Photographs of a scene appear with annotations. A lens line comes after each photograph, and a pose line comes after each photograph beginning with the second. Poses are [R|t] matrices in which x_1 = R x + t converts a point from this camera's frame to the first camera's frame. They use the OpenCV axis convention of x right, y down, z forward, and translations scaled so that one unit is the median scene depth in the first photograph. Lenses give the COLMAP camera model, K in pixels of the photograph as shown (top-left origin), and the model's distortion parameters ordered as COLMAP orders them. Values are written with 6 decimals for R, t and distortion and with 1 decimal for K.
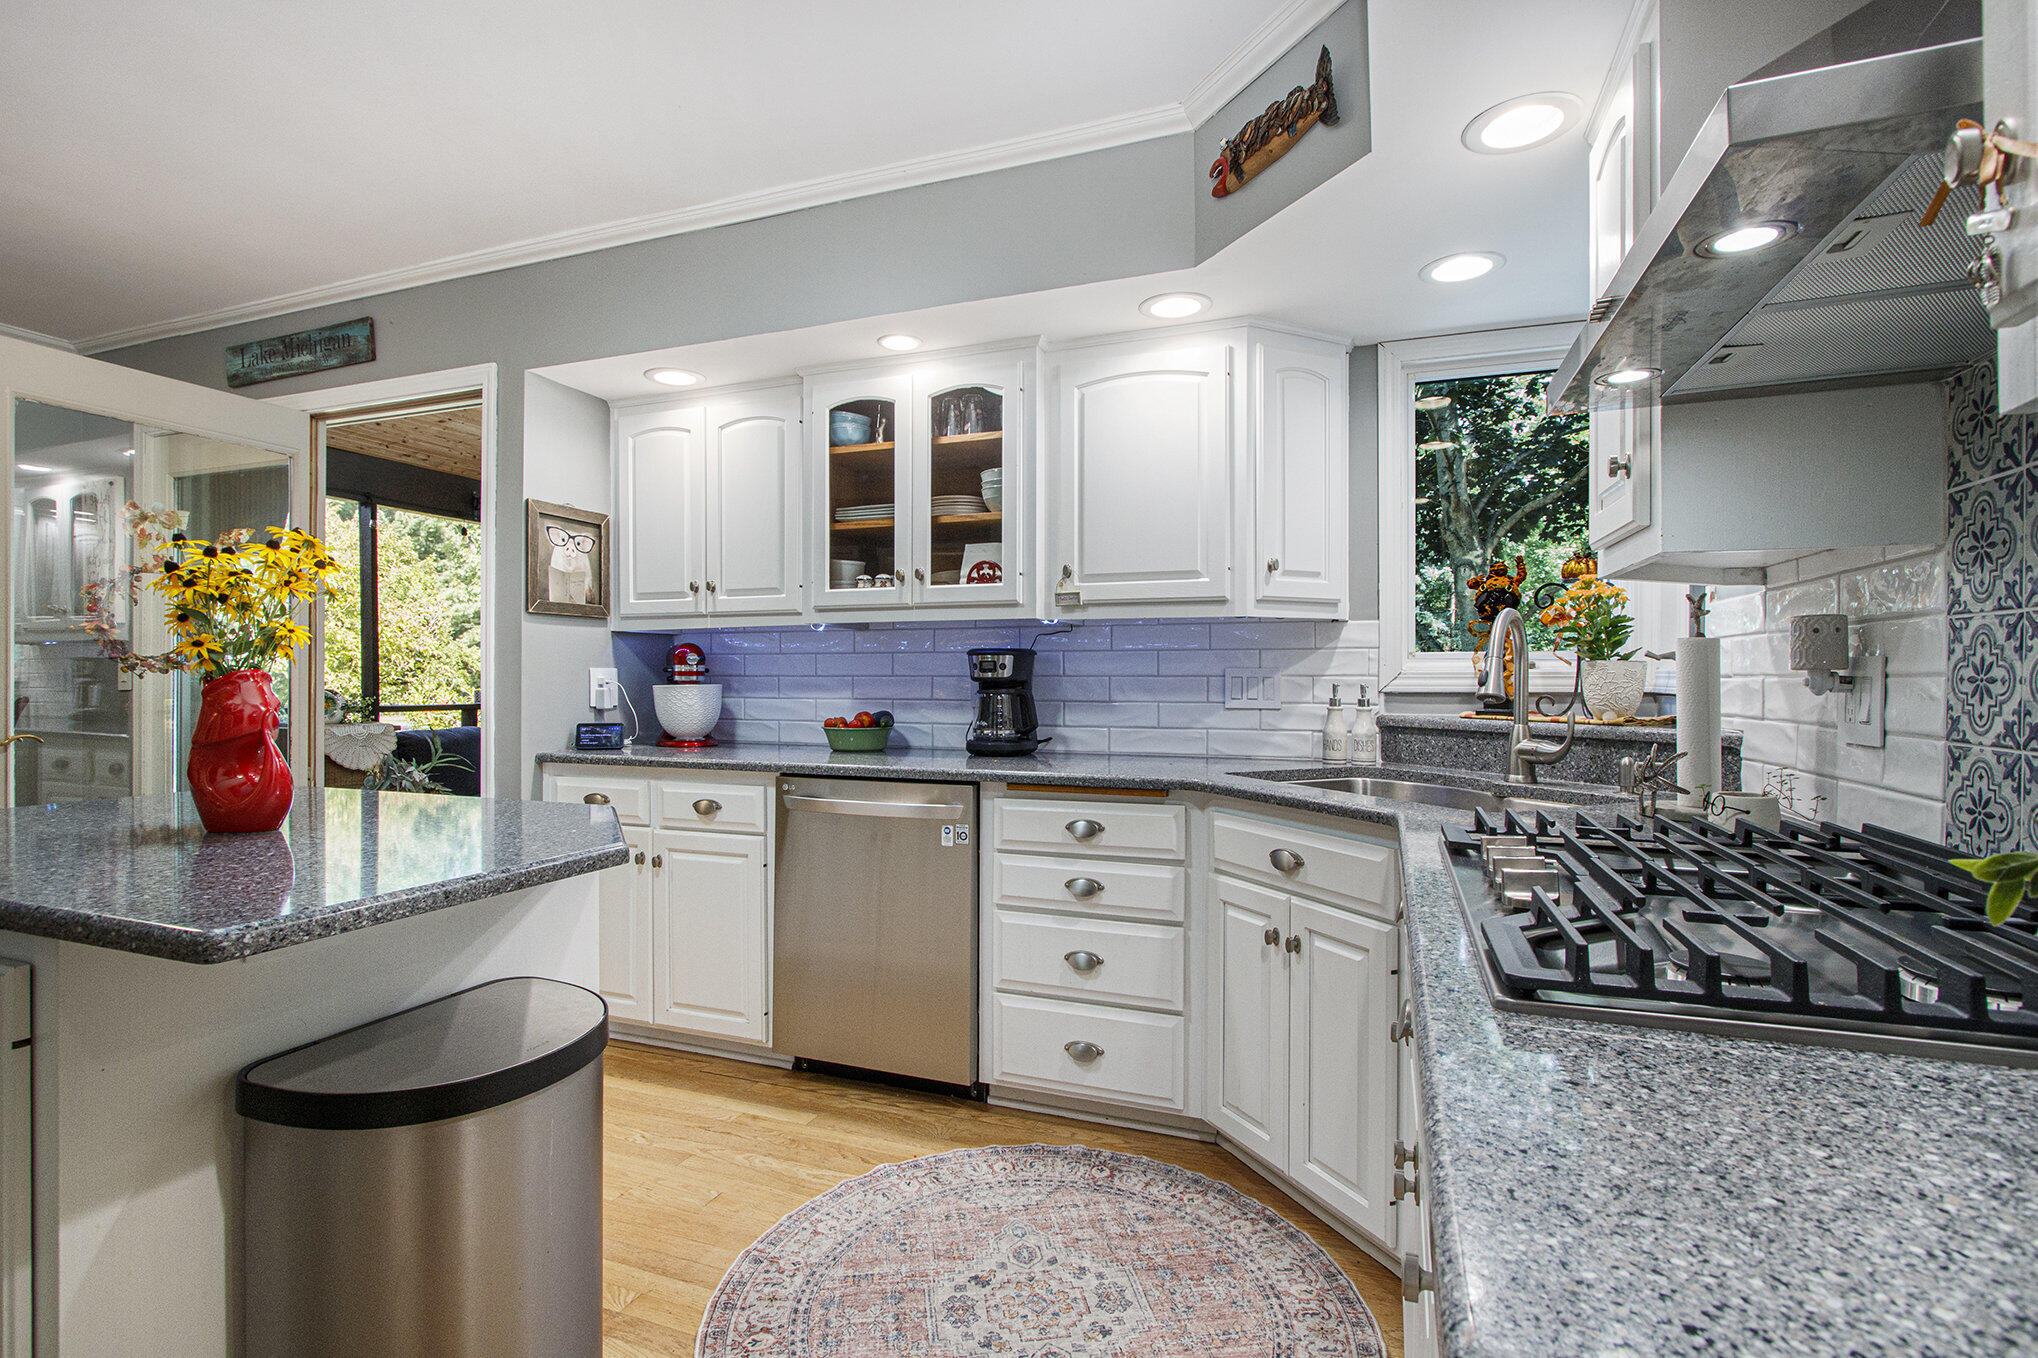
lens RADIAL K [[988.3, 0, 1011.5], [0, 988.3, 684.2], [0, 0, 1]] dist [-0.014048, -0.002043]
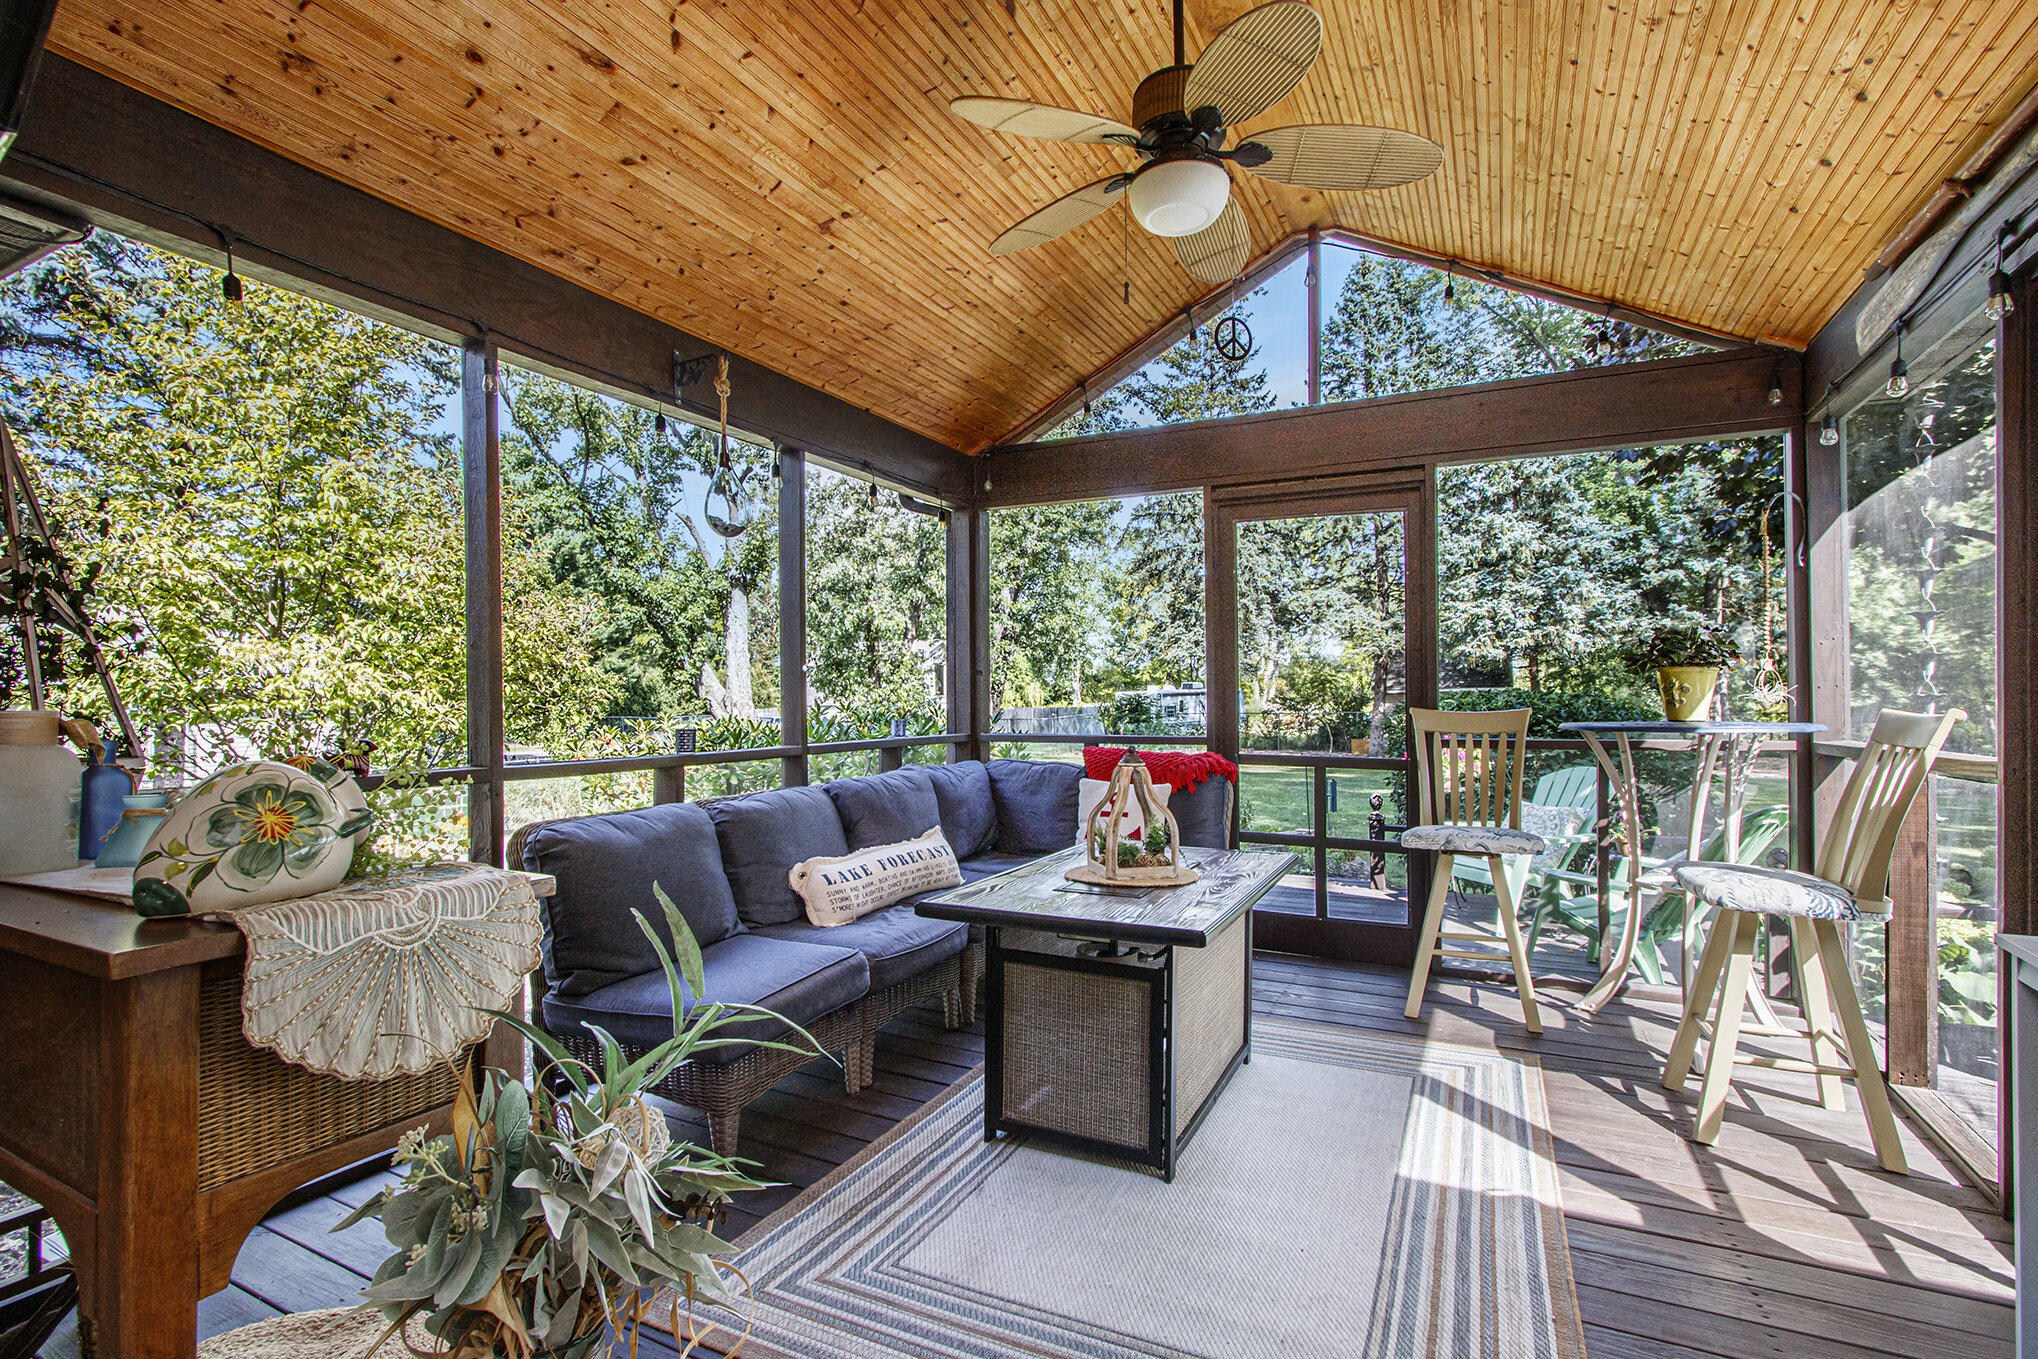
lens RADIAL K [[988.3, 0, 1000.9], [0, 988.3, 686.3], [0, 0, 1]] dist [-0.014048, -0.002043]
pose [[0.993063, -0.014512, -0.116686, -0.673335], [0.012219, 0.999718, -0.020343, -0.009575], [0.116948, 0.018777, 0.992961, 1.071705]]
